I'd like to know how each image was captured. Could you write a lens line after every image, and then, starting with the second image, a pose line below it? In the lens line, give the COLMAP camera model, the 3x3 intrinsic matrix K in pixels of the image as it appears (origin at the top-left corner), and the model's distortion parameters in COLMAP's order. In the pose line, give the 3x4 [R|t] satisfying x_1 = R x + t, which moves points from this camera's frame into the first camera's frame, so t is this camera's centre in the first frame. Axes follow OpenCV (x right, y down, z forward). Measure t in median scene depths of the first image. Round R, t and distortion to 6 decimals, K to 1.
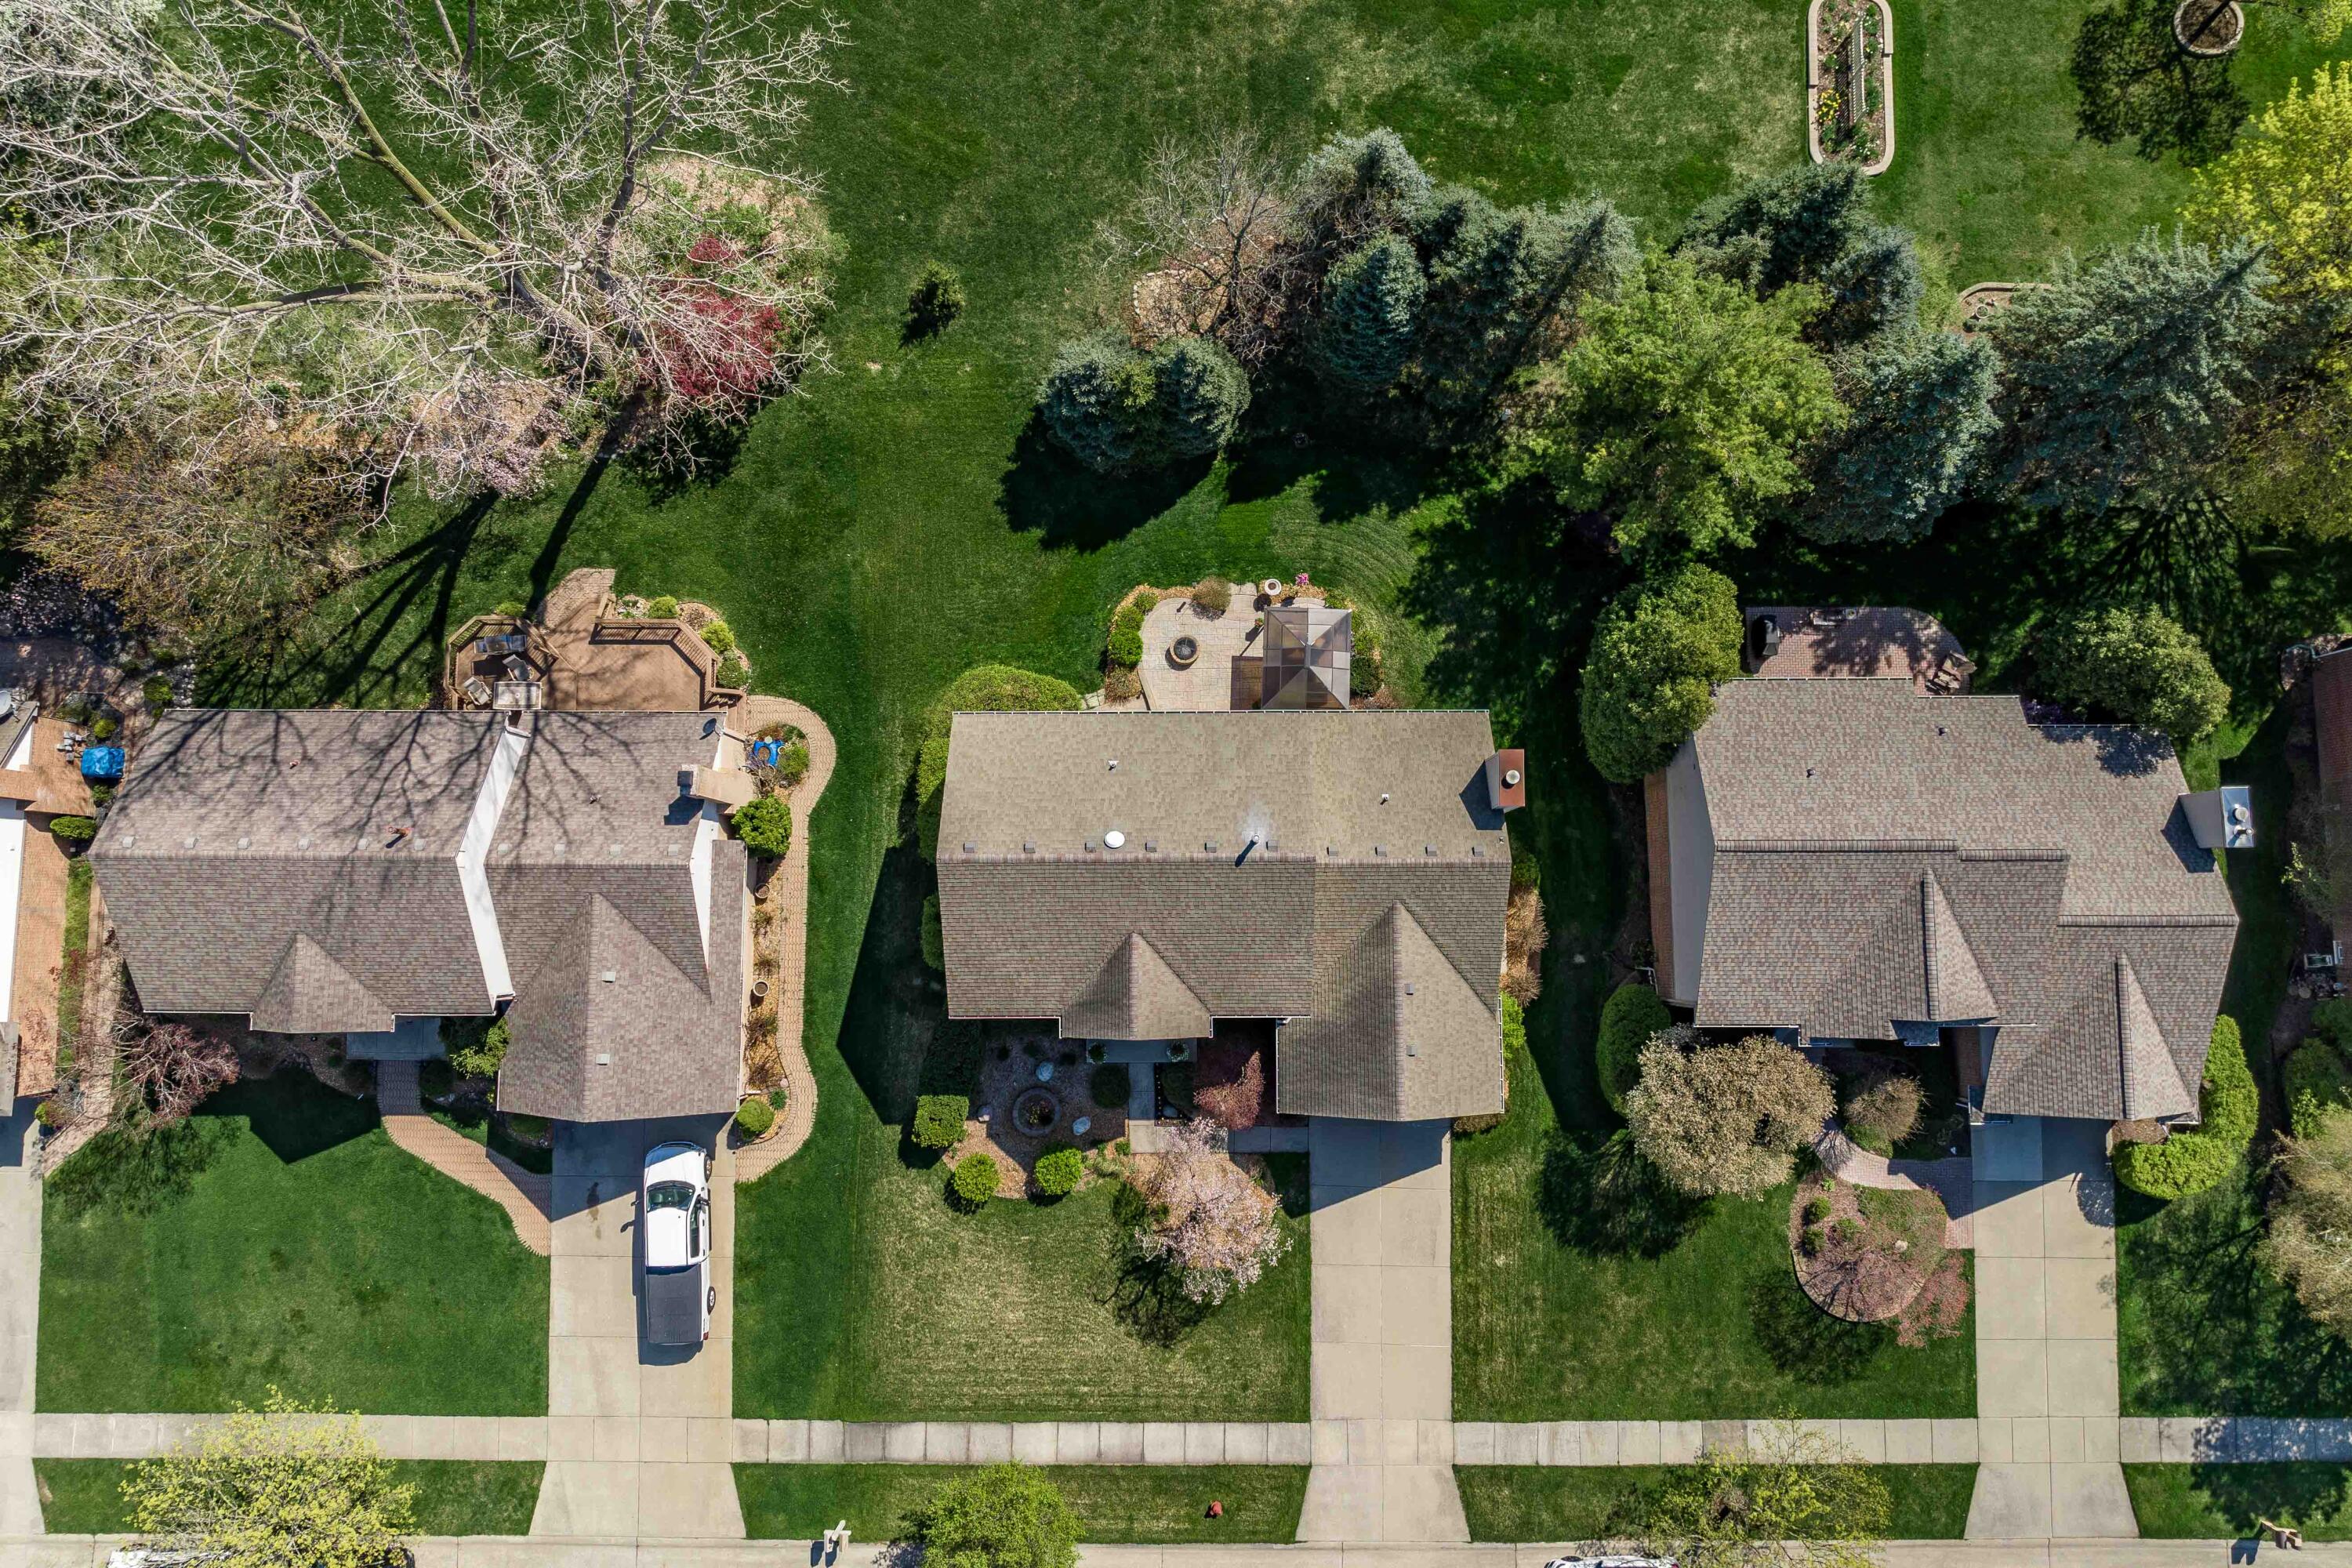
lens RADIAL K [[1644.8, 0, 1181.8], [0, 1644.8, 743.6], [0, 0, 1]] dist [-0.024370, 0.005986]
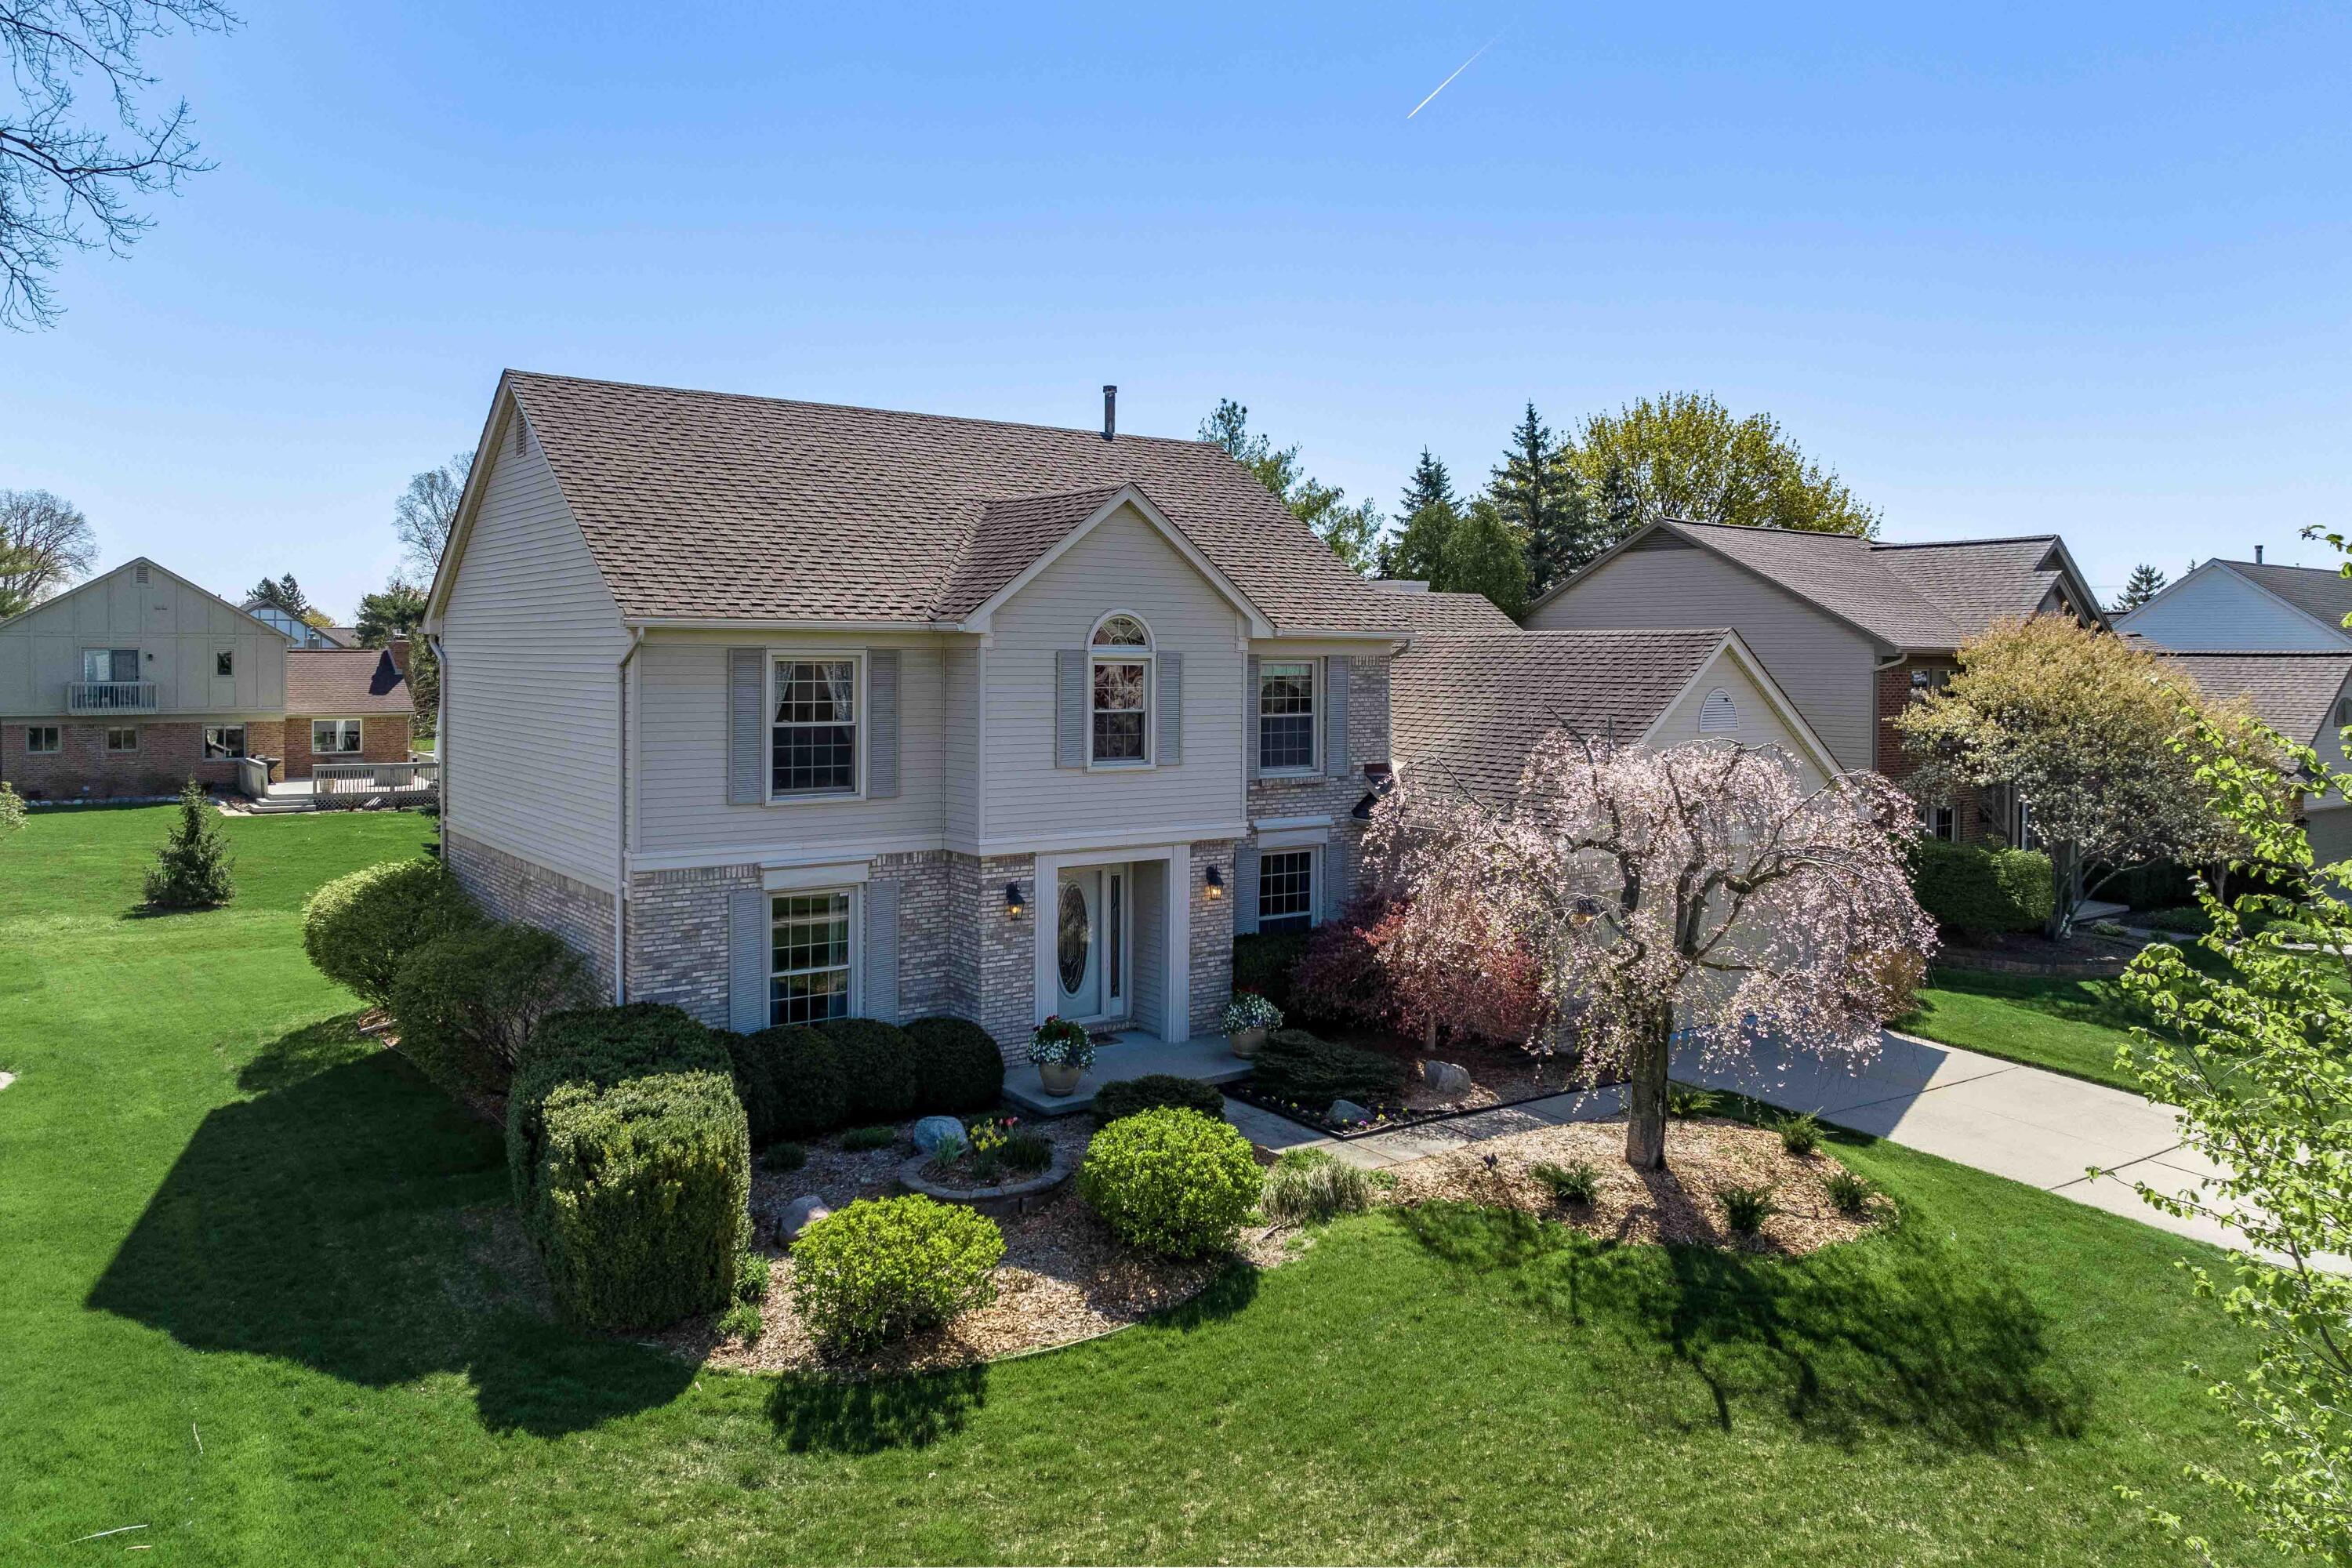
lens RADIAL K [[1644.8, 0, 1182.2], [0, 1644.8, 686.2], [0, 0, 1]] dist [-0.024370, 0.005986]
pose [[0.806296, 0.002284, 0.591508, -0.224622], [0.585685, 0.136933, -0.798888, 0.452387], [-0.082822, 0.990578, 0.109071, 0.888661]]
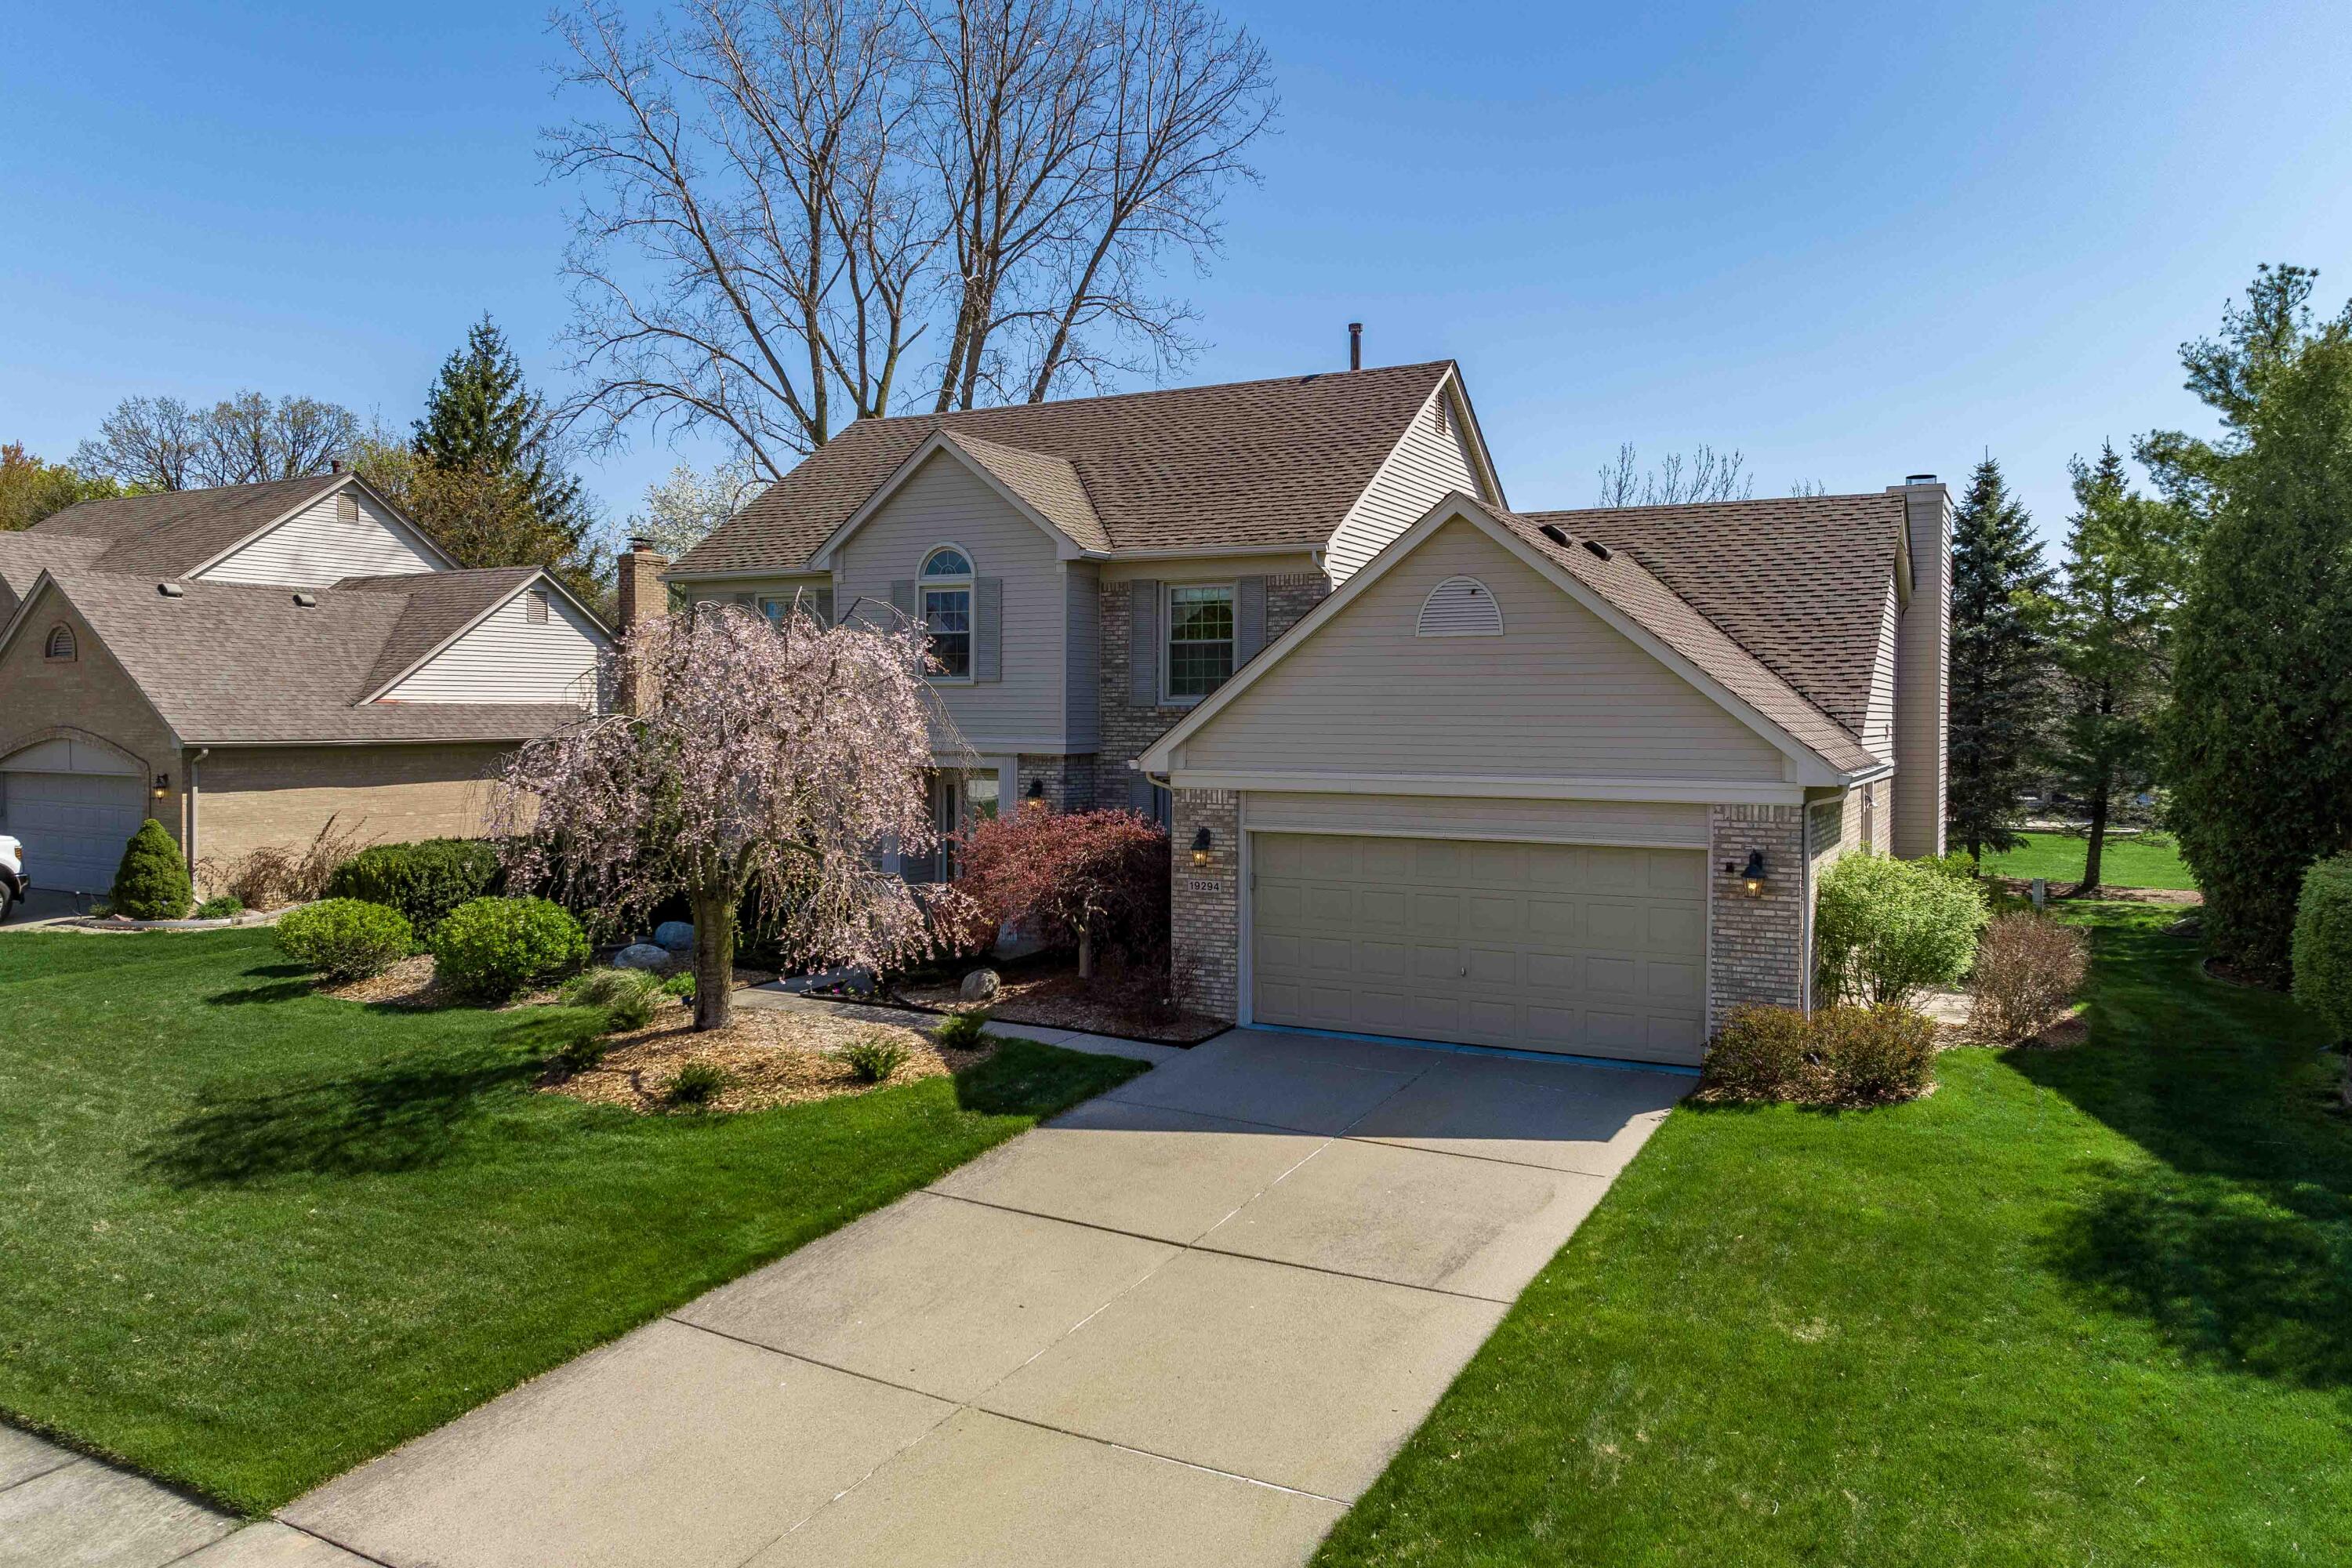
lens RADIAL K [[1644.8, 0, 1178.7], [0, 1644.8, 751.7], [0, 0, 1]] dist [-0.024370, 0.005986]
pose [[0.880299, 0.022329, -0.473894, 0.216251], [-0.472367, 0.134061, -0.871147, 0.489024], [0.044079, 0.990721, 0.128562, 0.913612]]
